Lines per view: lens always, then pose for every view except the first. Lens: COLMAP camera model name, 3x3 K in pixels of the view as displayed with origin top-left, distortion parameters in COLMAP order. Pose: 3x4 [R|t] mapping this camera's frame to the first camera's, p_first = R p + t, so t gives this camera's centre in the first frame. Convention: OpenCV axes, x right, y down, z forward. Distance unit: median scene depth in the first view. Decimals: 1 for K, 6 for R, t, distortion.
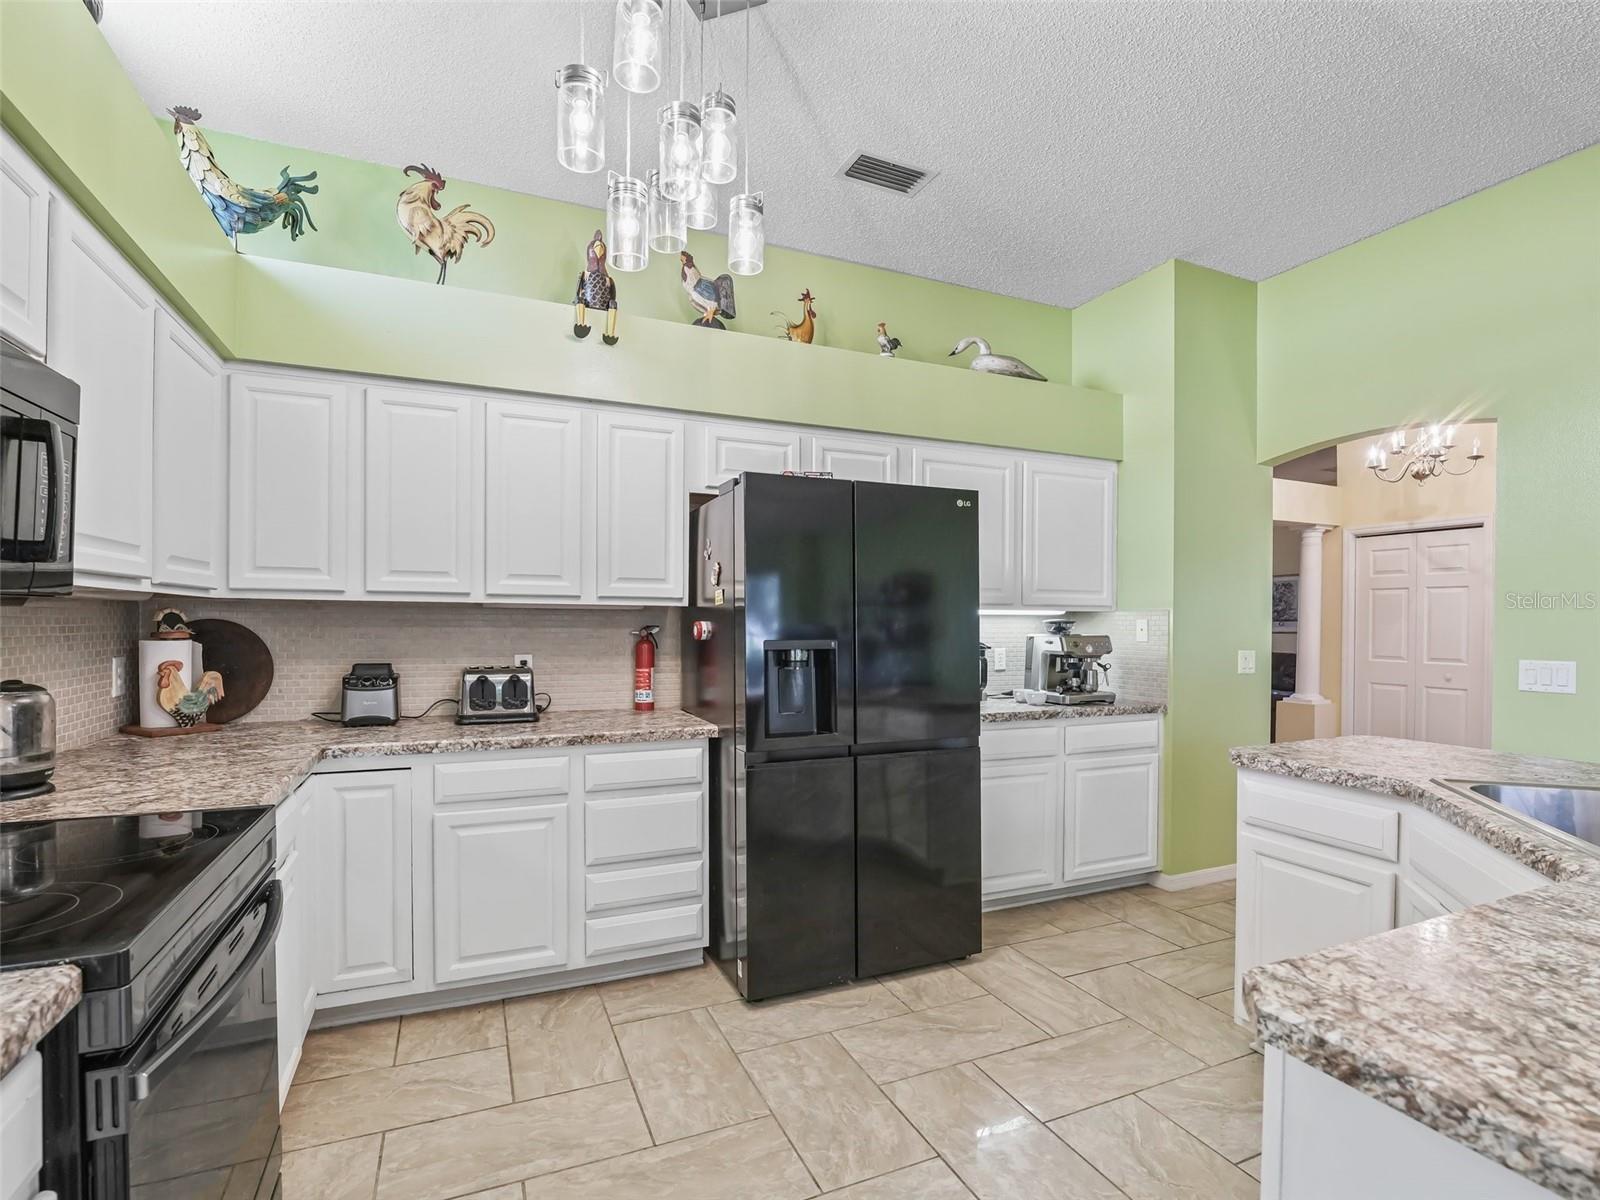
lens RADIAL K [[759.0, 0, 829.4], [0, 759.0, 620.7], [0, 0, 1]] dist [-0.014665, 0.000247]
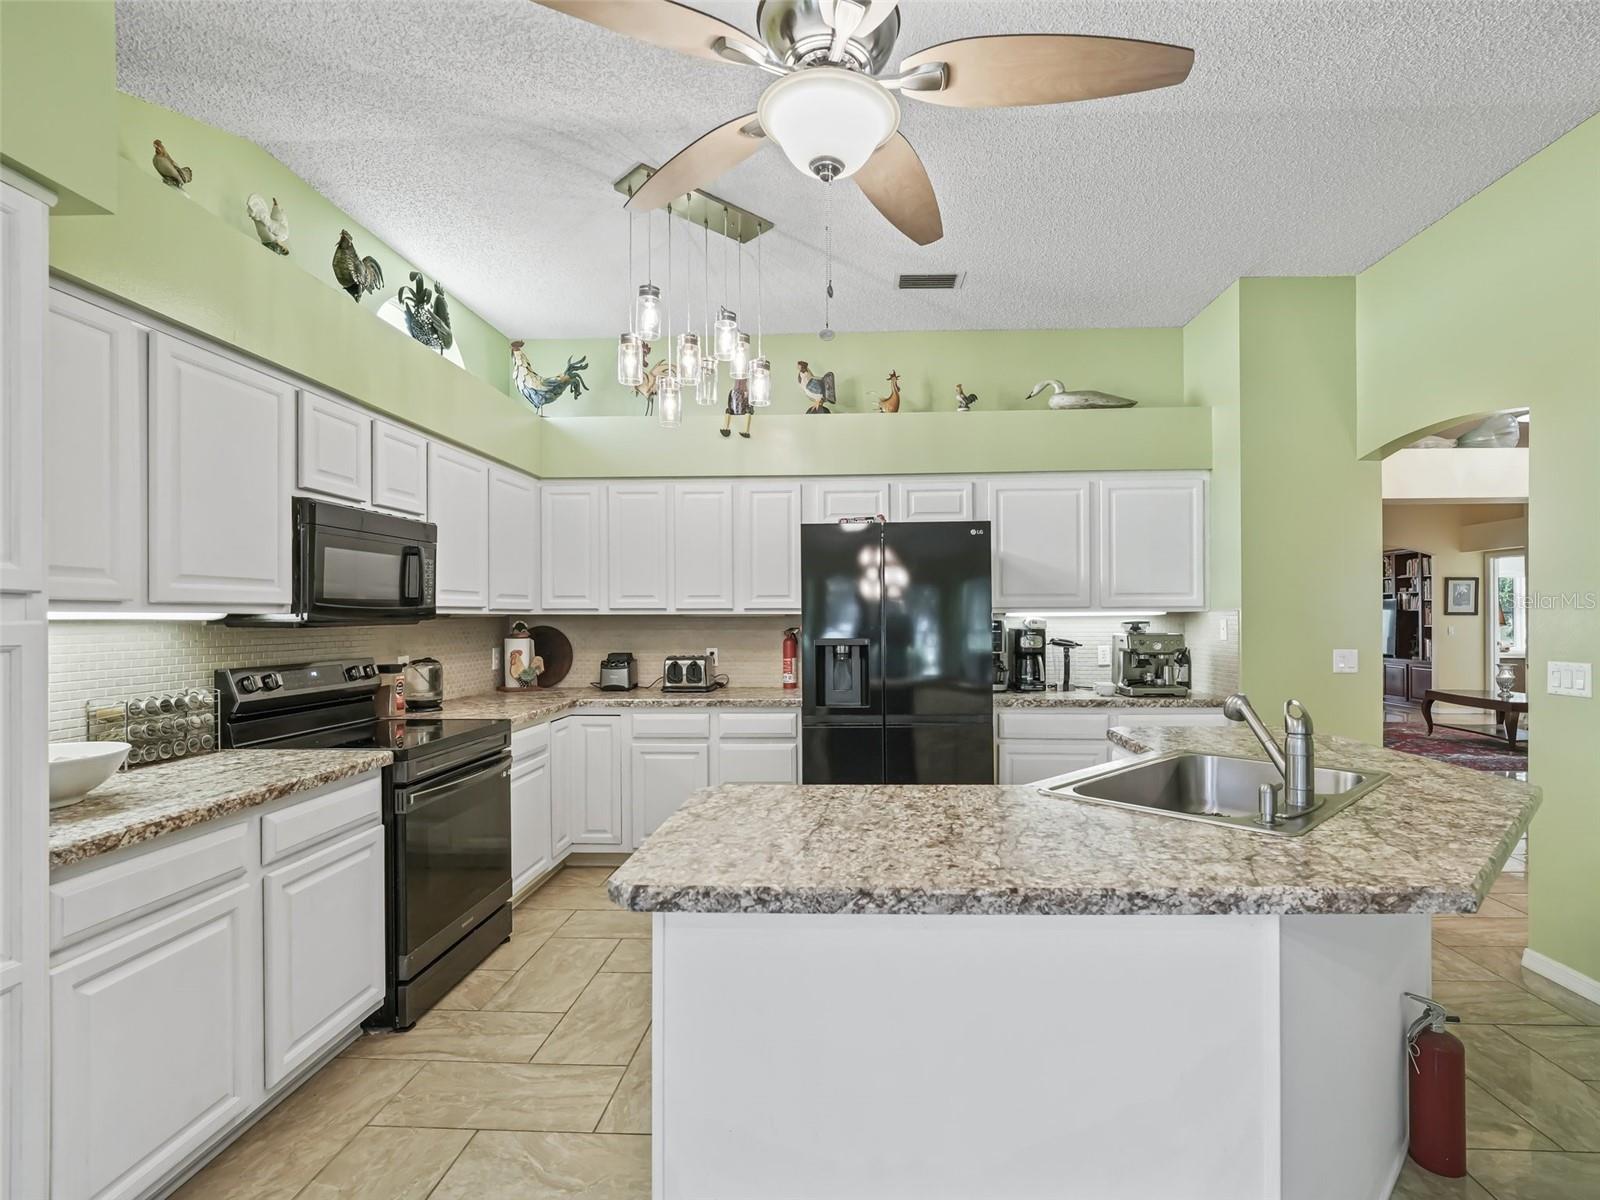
lens RADIAL K [[782.7, 0, 851.3], [0, 782.7, 606.7], [0, 0, 1]] dist [0.013001, -0.000212]
pose [[0.899168, -0.016219, -0.437304, 0.566644], [0.010746, 0.999830, -0.014986, -0.011097], [0.437473, 0.008775, 0.899189, -0.285592]]
